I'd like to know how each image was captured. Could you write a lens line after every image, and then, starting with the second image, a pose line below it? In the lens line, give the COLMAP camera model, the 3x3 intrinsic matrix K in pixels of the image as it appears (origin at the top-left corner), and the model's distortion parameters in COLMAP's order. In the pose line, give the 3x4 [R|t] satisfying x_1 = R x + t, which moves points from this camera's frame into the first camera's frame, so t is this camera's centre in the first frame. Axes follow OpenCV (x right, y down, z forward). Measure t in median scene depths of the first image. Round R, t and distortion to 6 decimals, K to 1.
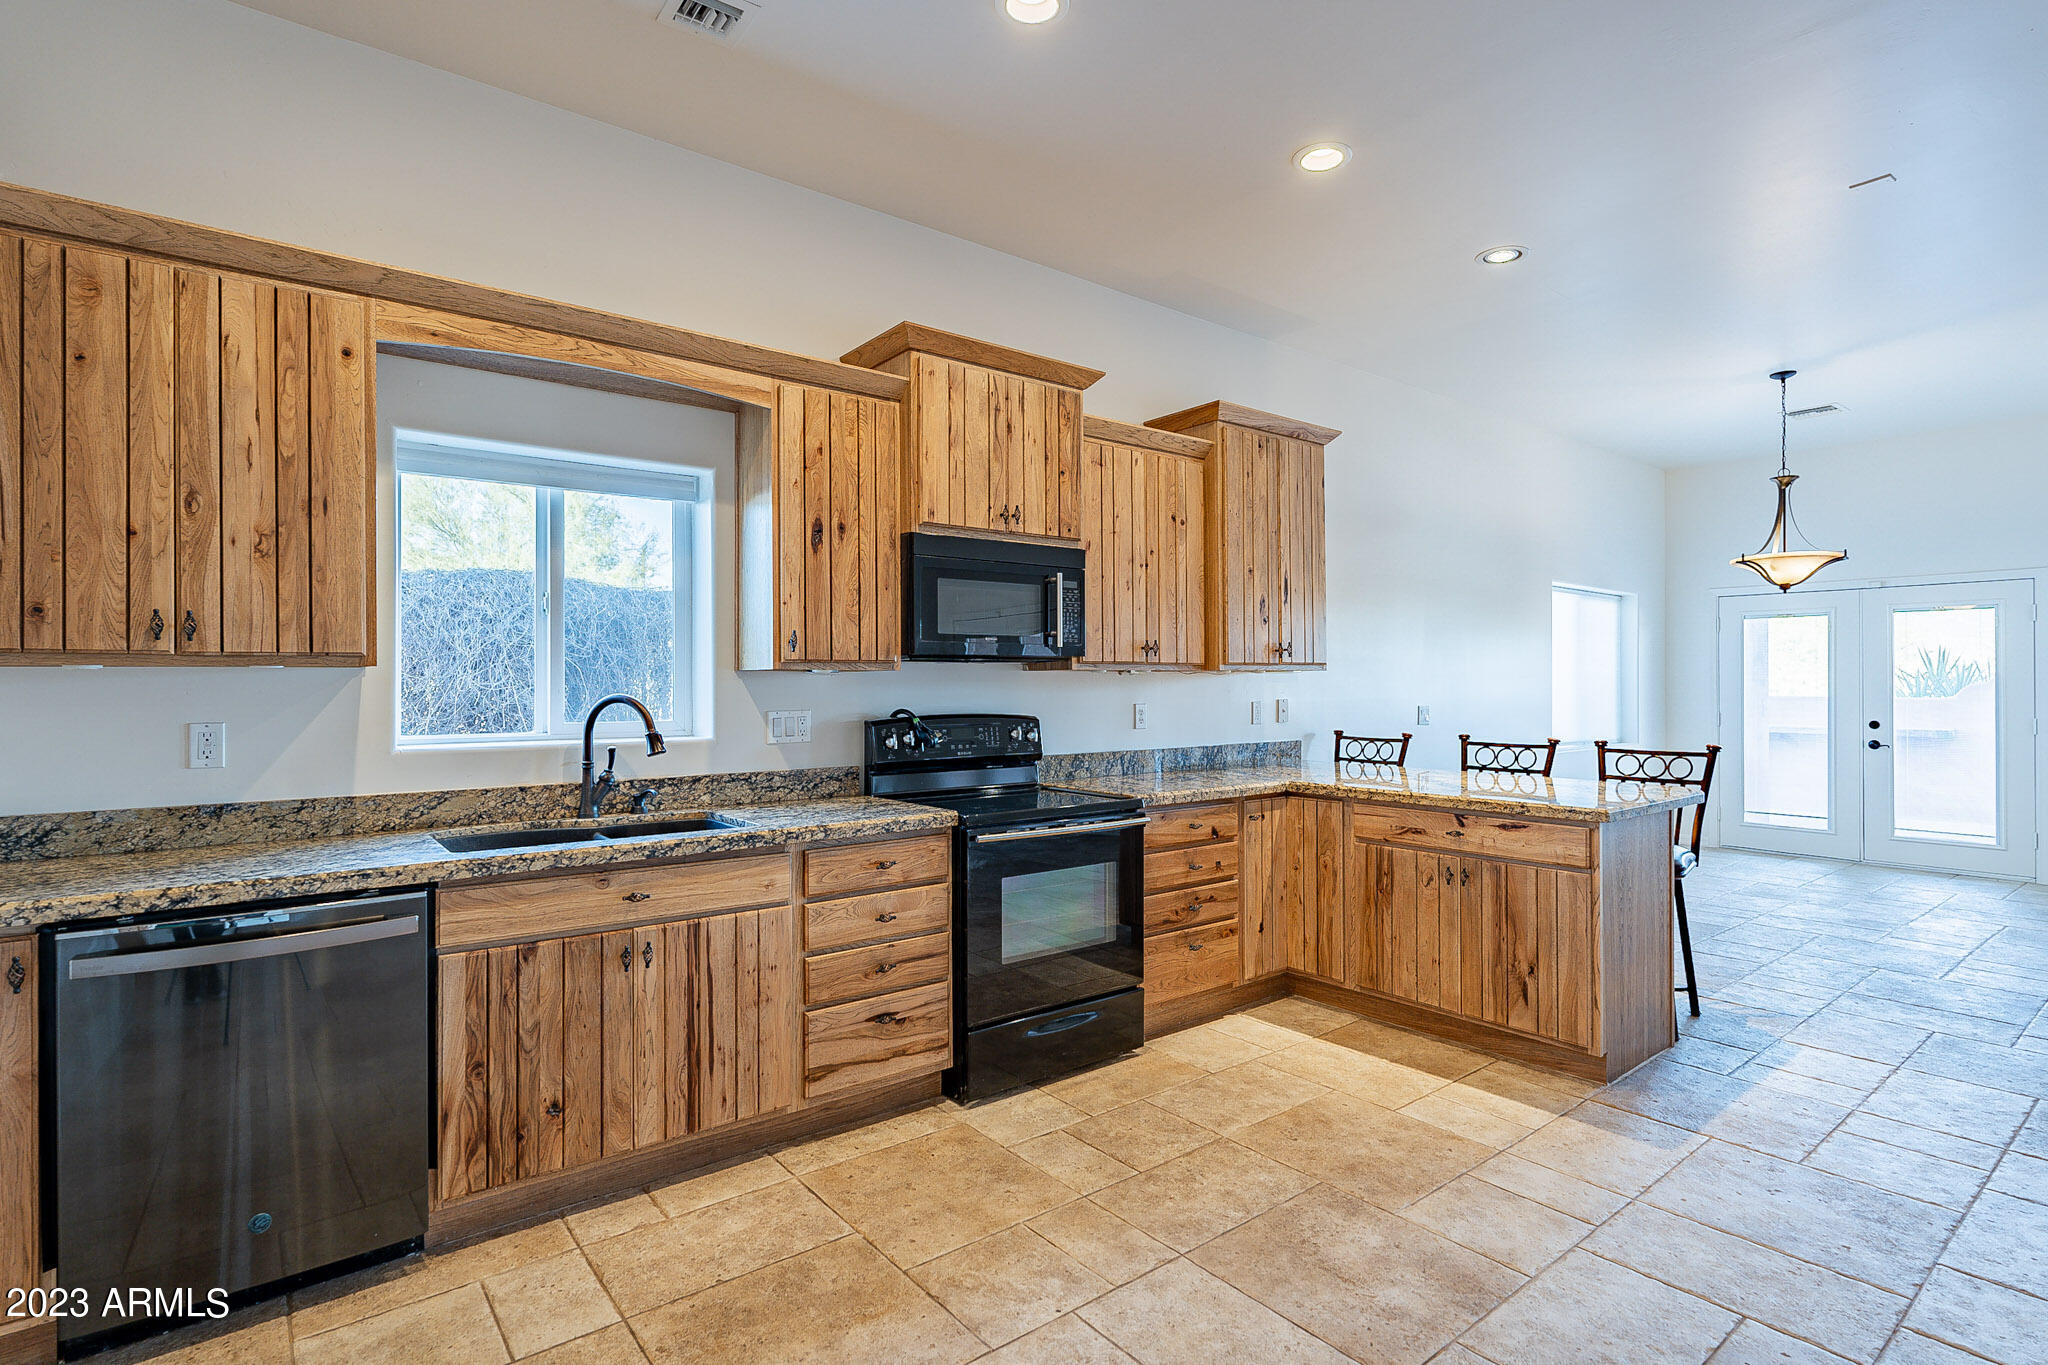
lens RADIAL K [[1011.9, 0, 1024.8], [0, 1011.9, 678.2], [0, 0, 1]] dist [-0.003446, 0.000372]
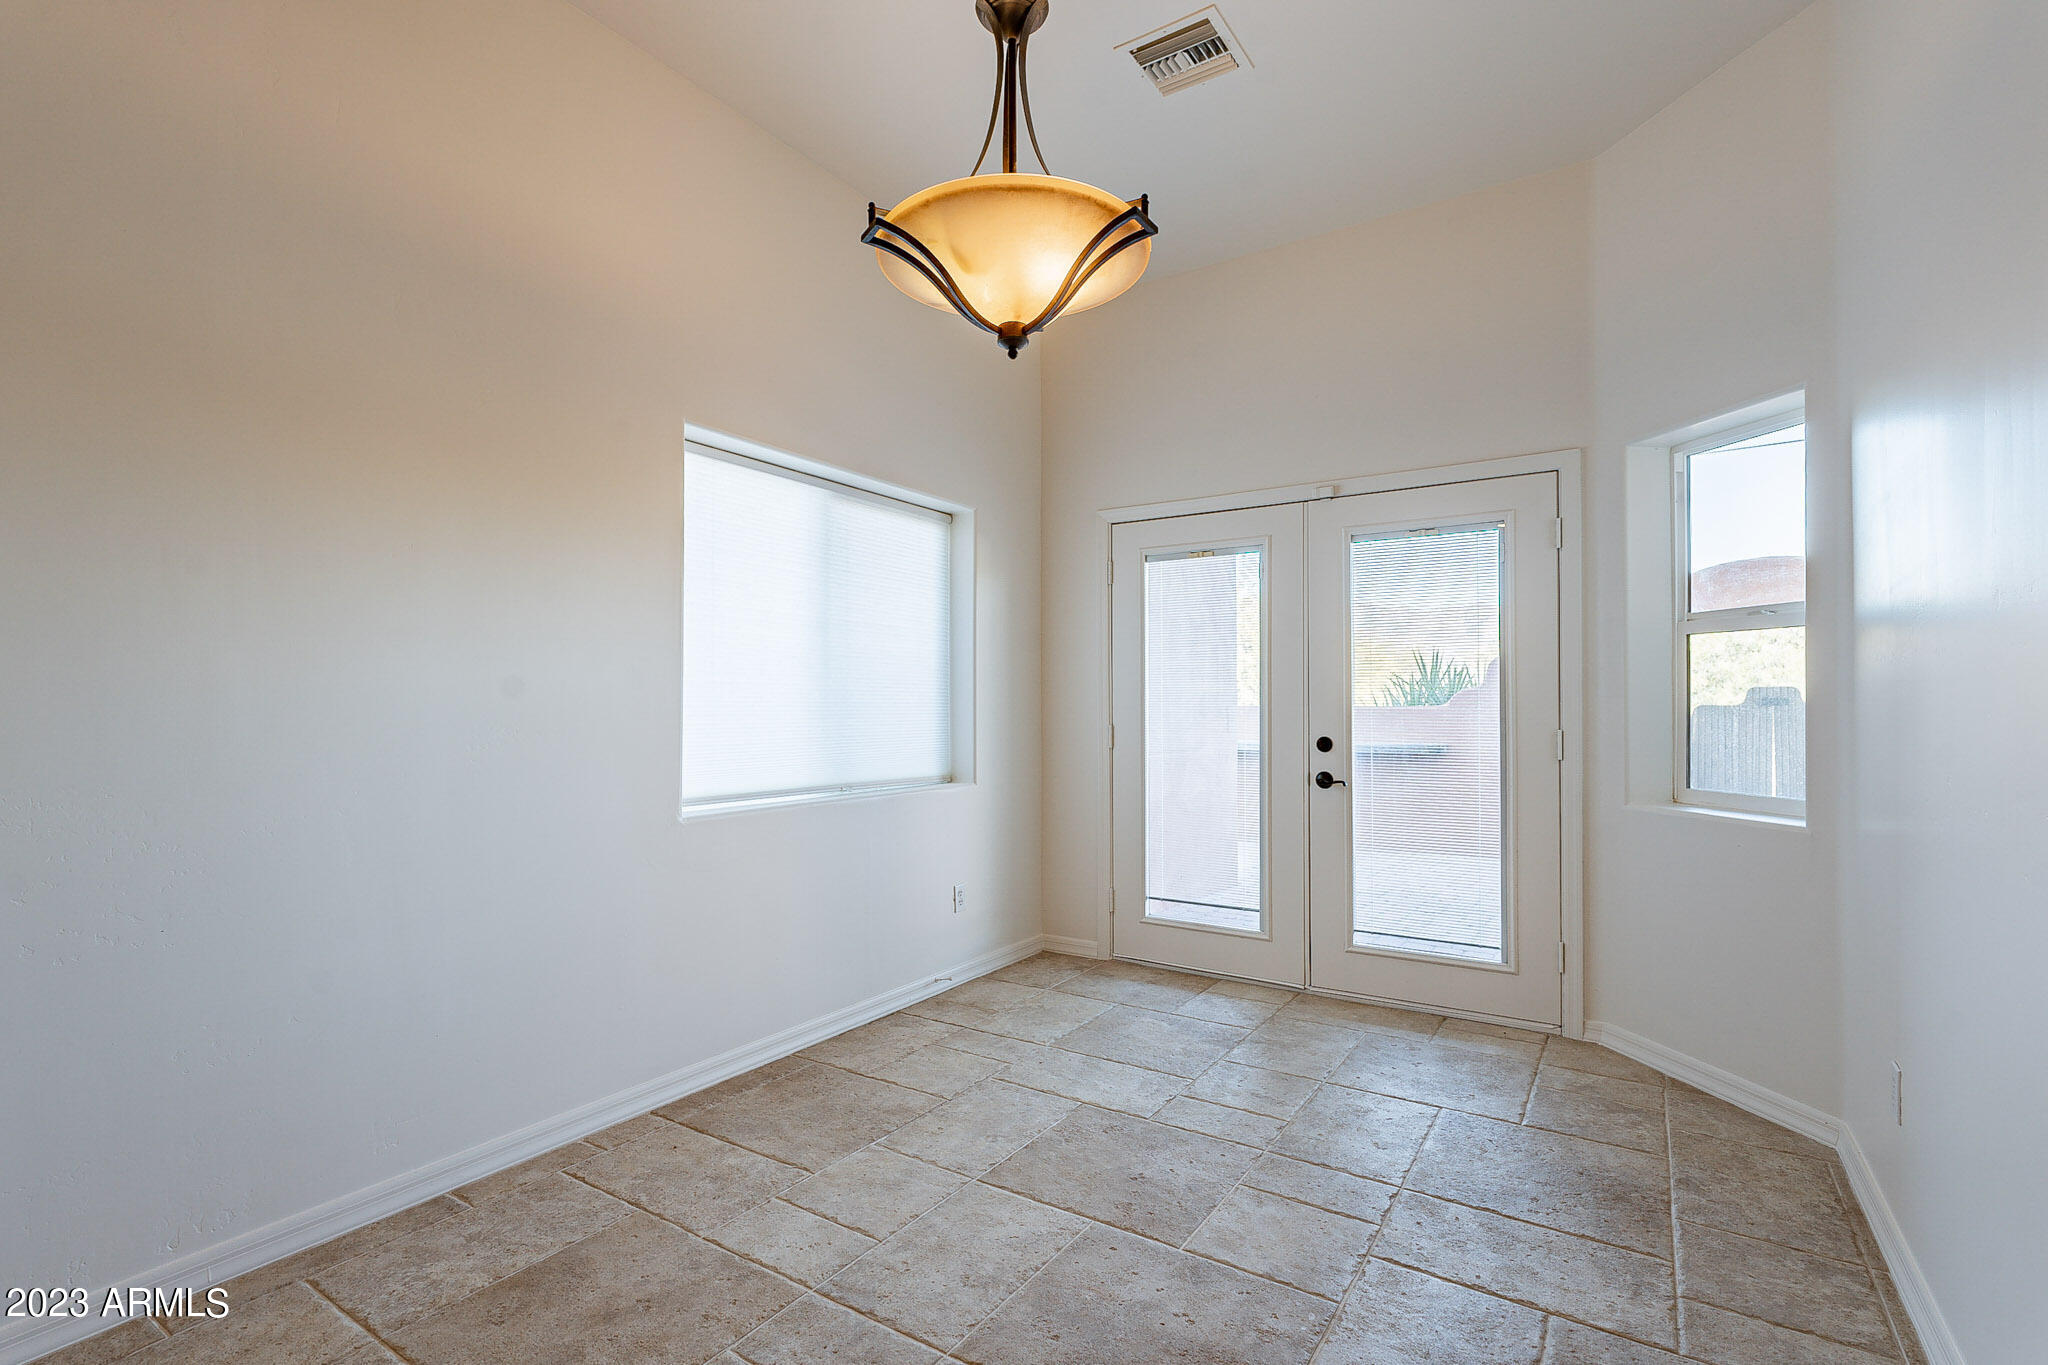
lens RADIAL K [[971.2, 0, 1023.0], [0, 971.2, 690.3], [0, 0, 1]] dist [-0.003096, 0.000317]
pose [[0.946044, 0.004803, 0.324002, 0.509396], [-0.002377, 0.999966, -0.007882, 0.020967], [-0.324029, 0.006686, 0.946024, 0.546000]]
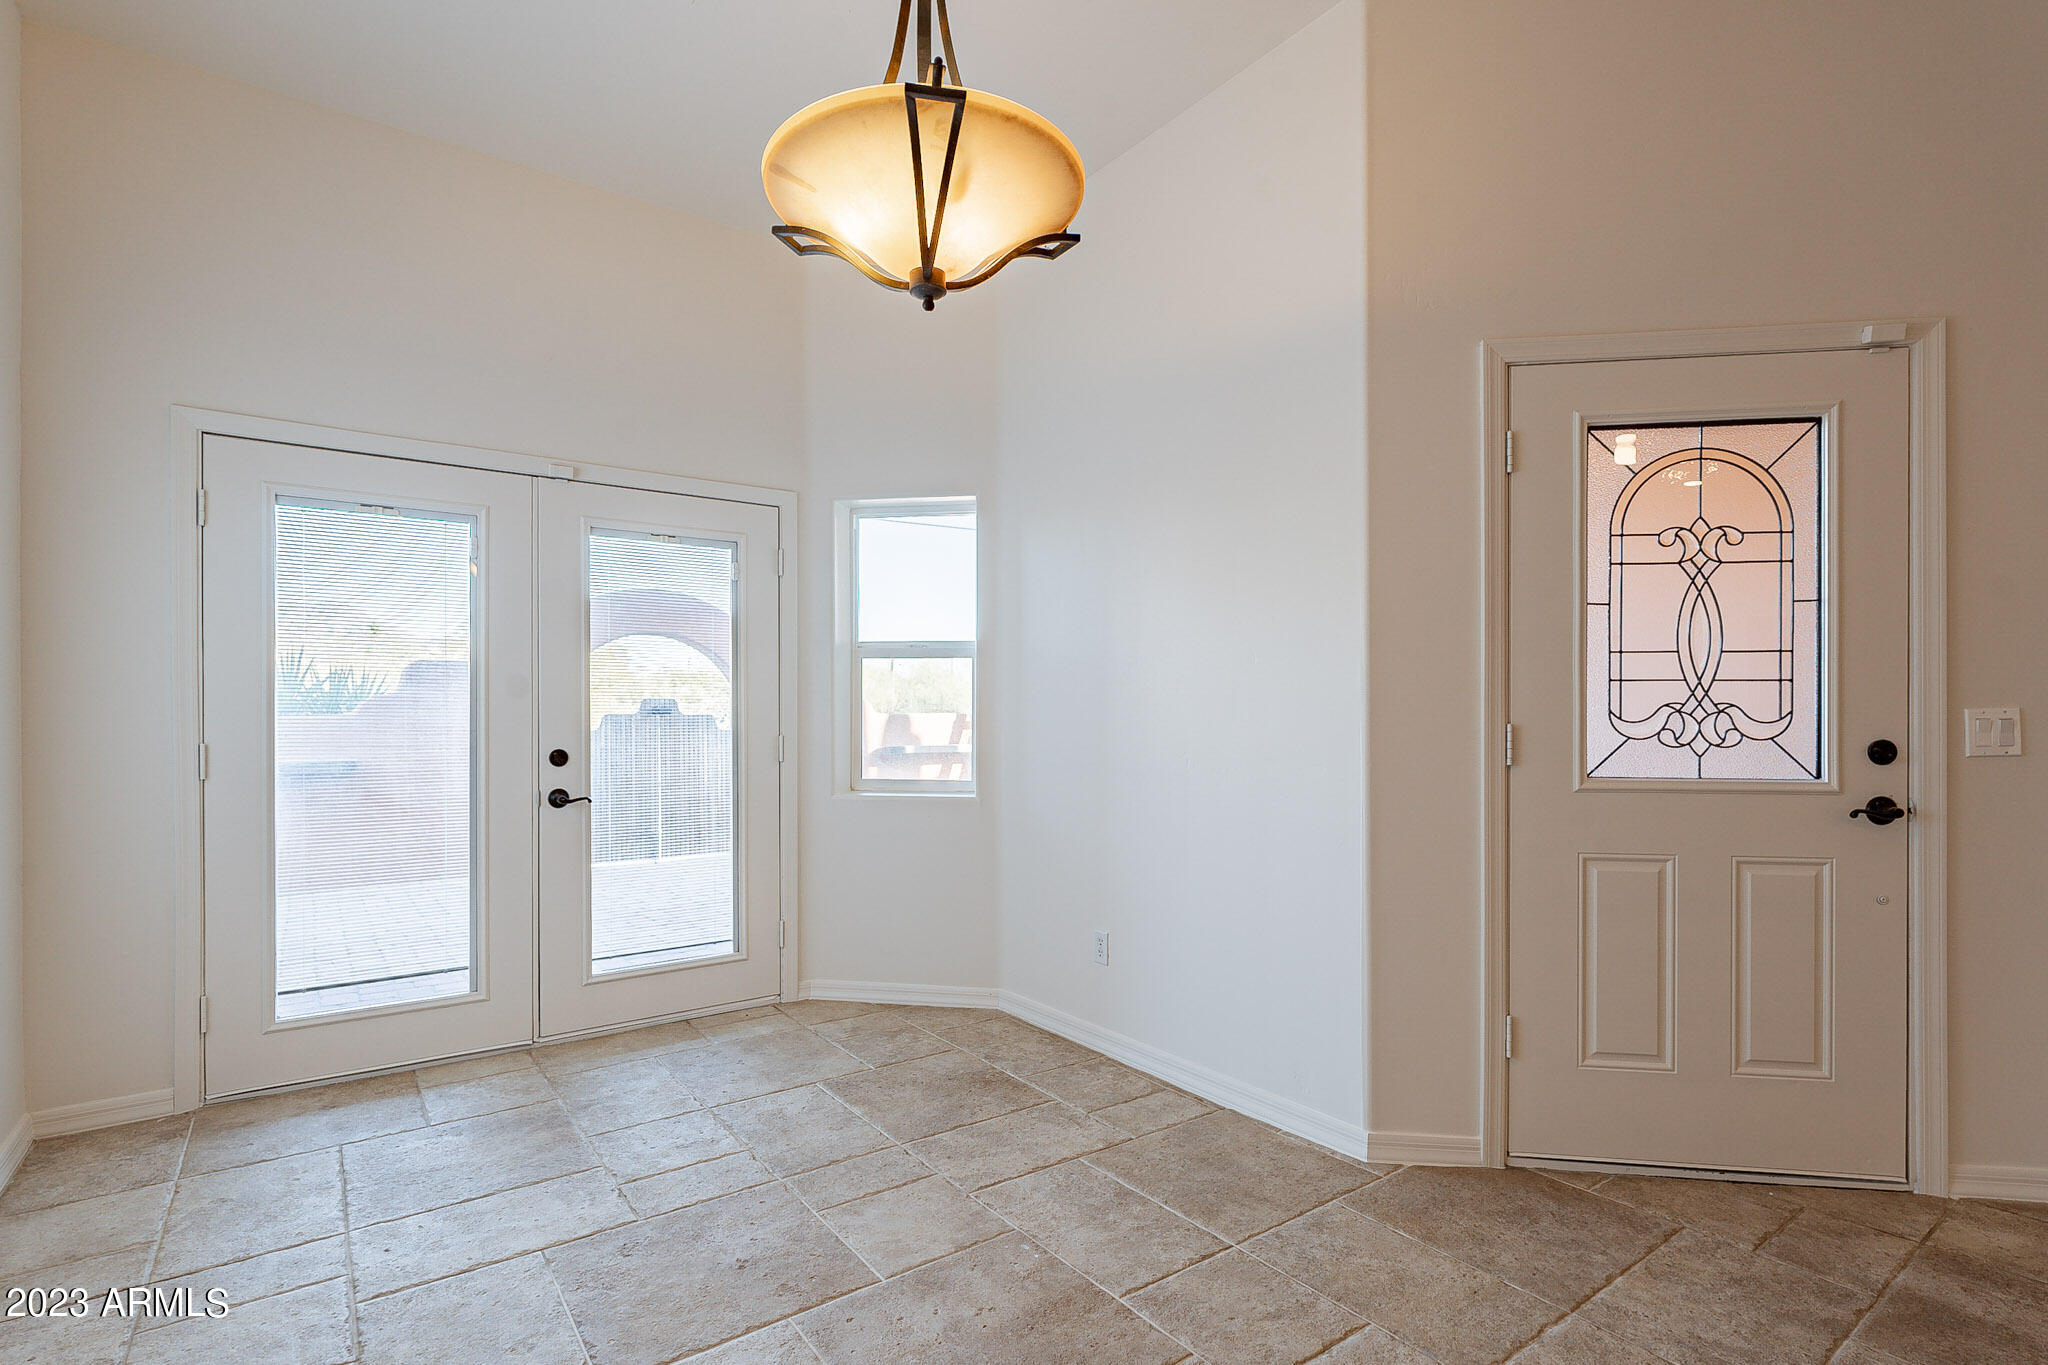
lens RADIAL K [[971.2, 0, 1048.9], [0, 971.2, 714.8], [0, 0, 1]] dist [-0.003096, 0.000317]
pose [[0.005470, -0.000651, 0.999985, 0.371155], [-0.009239, 0.999957, 0.000701, 0.022660], [-0.999942, -0.009243, 0.005464, 0.757774]]
